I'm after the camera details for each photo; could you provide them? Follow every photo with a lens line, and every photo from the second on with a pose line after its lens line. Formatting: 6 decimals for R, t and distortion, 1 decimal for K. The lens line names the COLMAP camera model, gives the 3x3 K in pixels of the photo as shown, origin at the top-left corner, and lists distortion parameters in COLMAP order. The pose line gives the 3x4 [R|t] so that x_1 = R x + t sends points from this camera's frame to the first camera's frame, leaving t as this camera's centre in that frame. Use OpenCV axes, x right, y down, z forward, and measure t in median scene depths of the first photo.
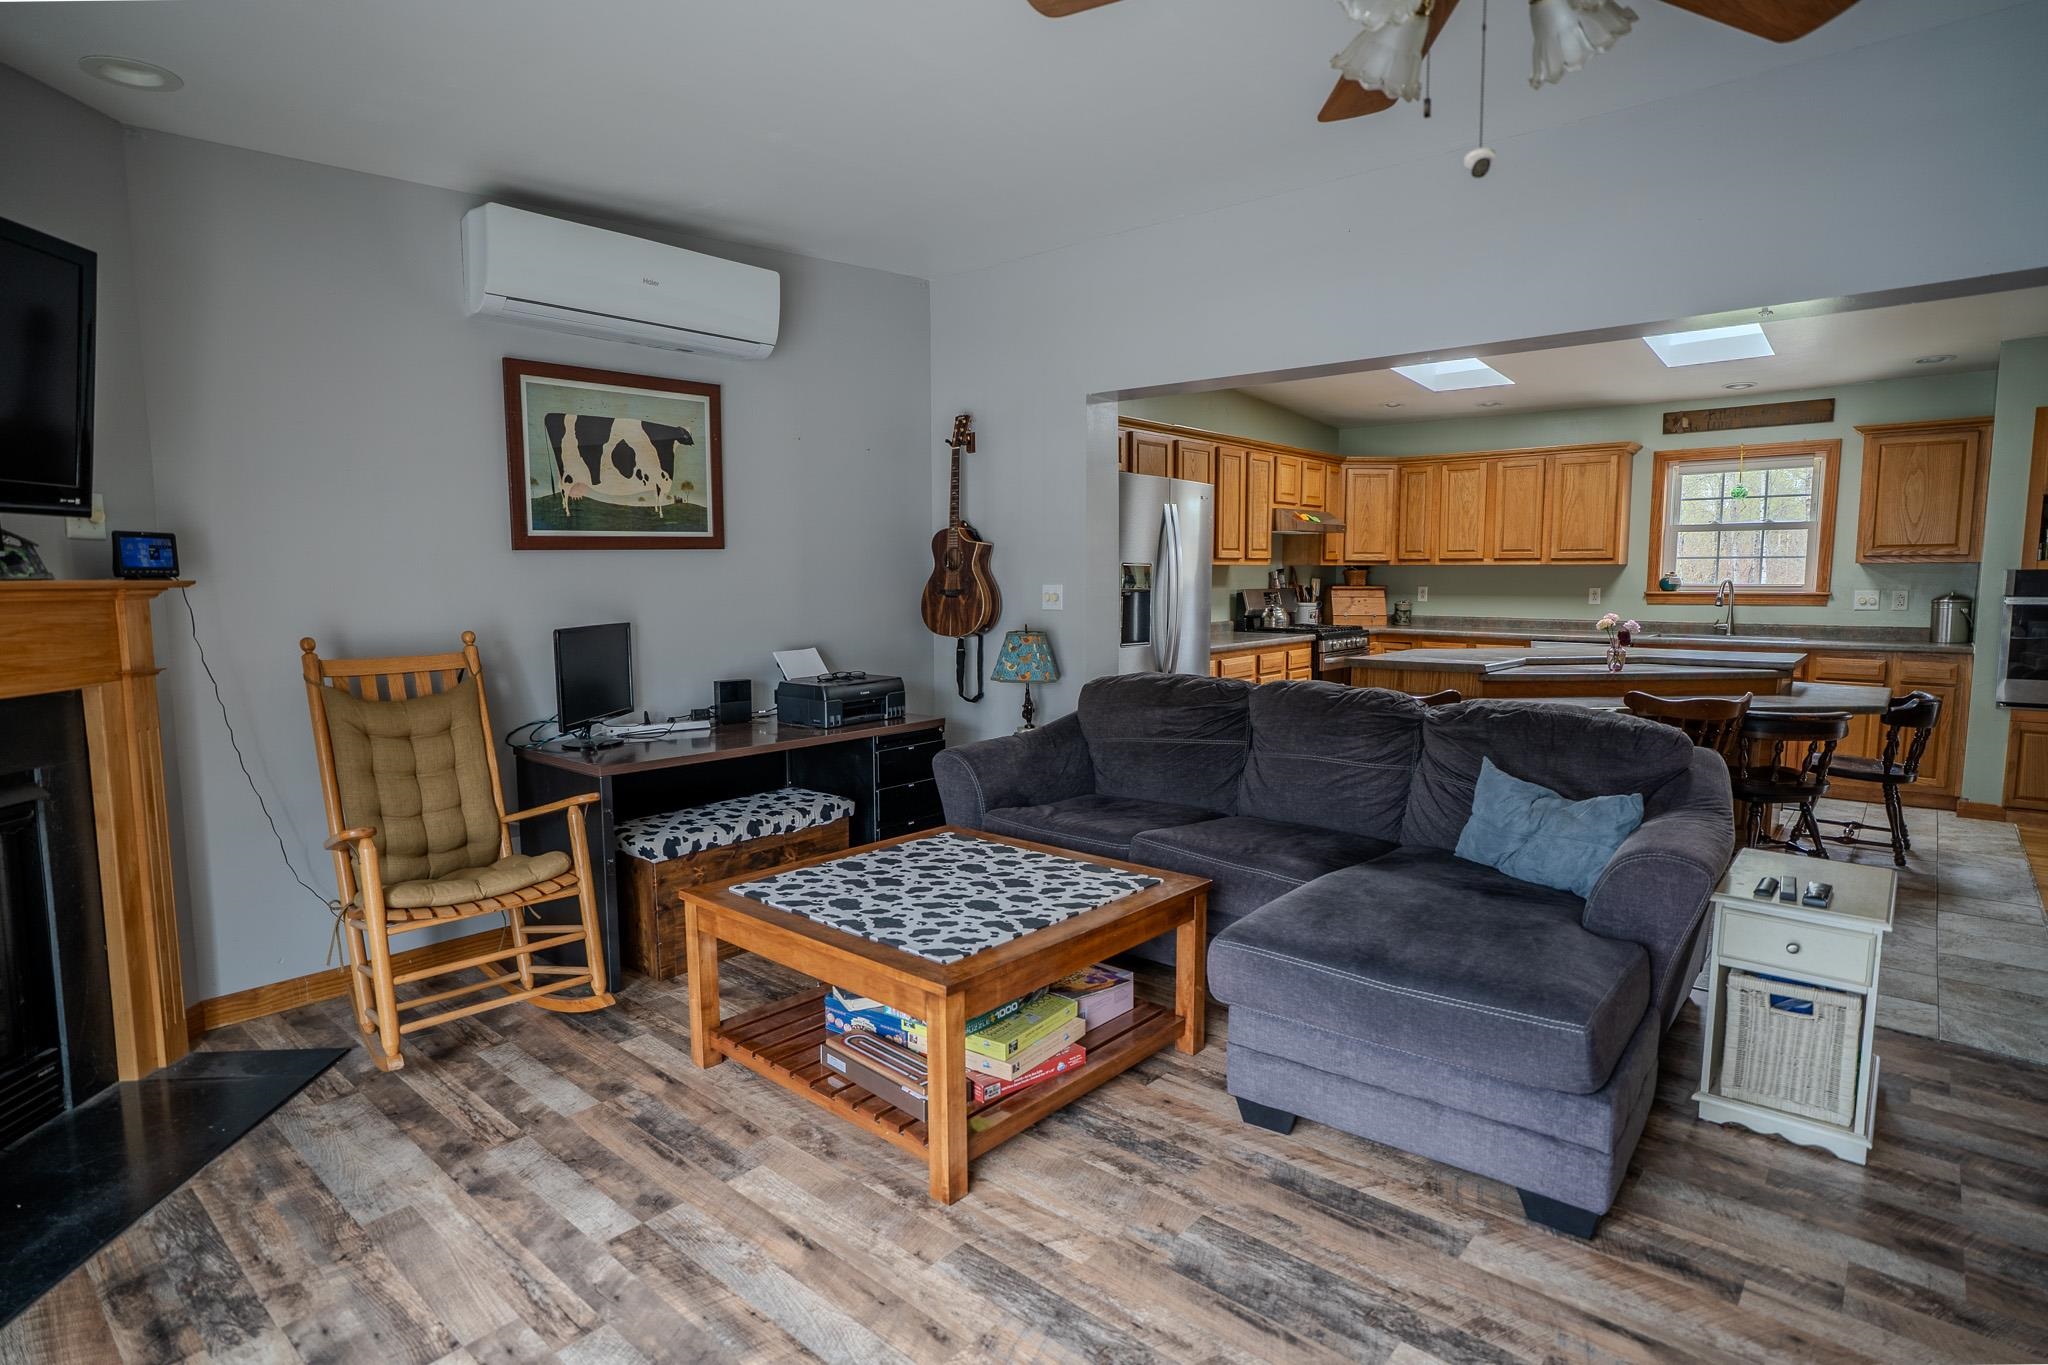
lens RADIAL K [[1071.6, 0, 1020.2], [0, 1071.6, 672.3], [0, 0, 1]] dist [-0.050029, 0.032298]
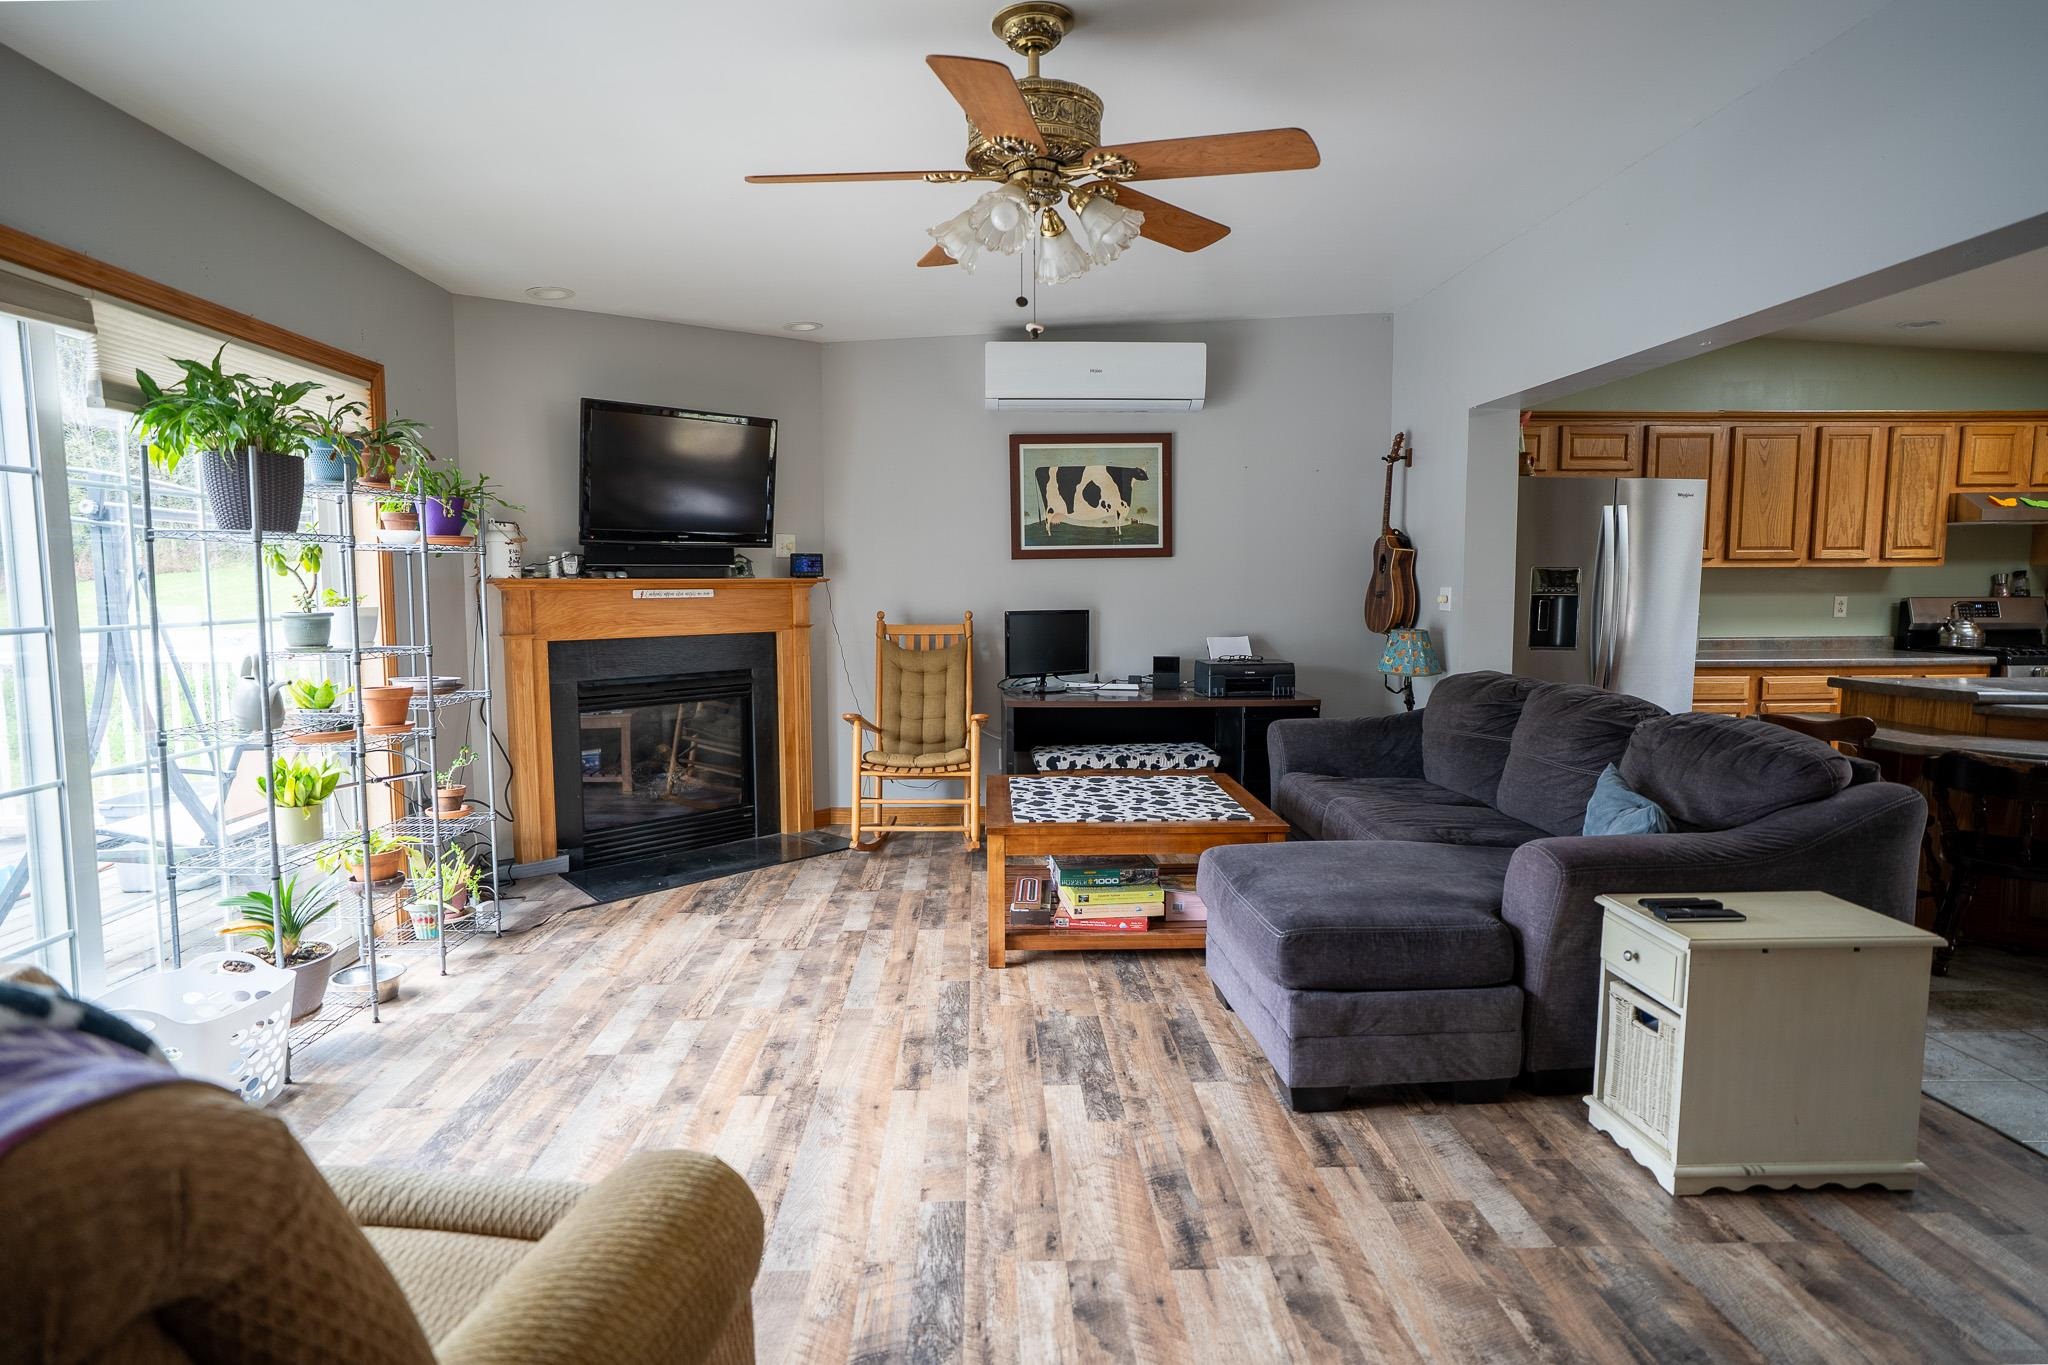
lens RADIAL K [[1103.1, 0, 1024.0], [0, 1103.1, 682.5], [0, 0, 1]] dist [-0.045208, 0.039114]
pose [[0.688048, 0.069984, -0.722283, 0.593244], [-0.067082, 0.997211, 0.032721, 0.006602], [0.722558, 0.025939, 0.690823, -0.066116]]
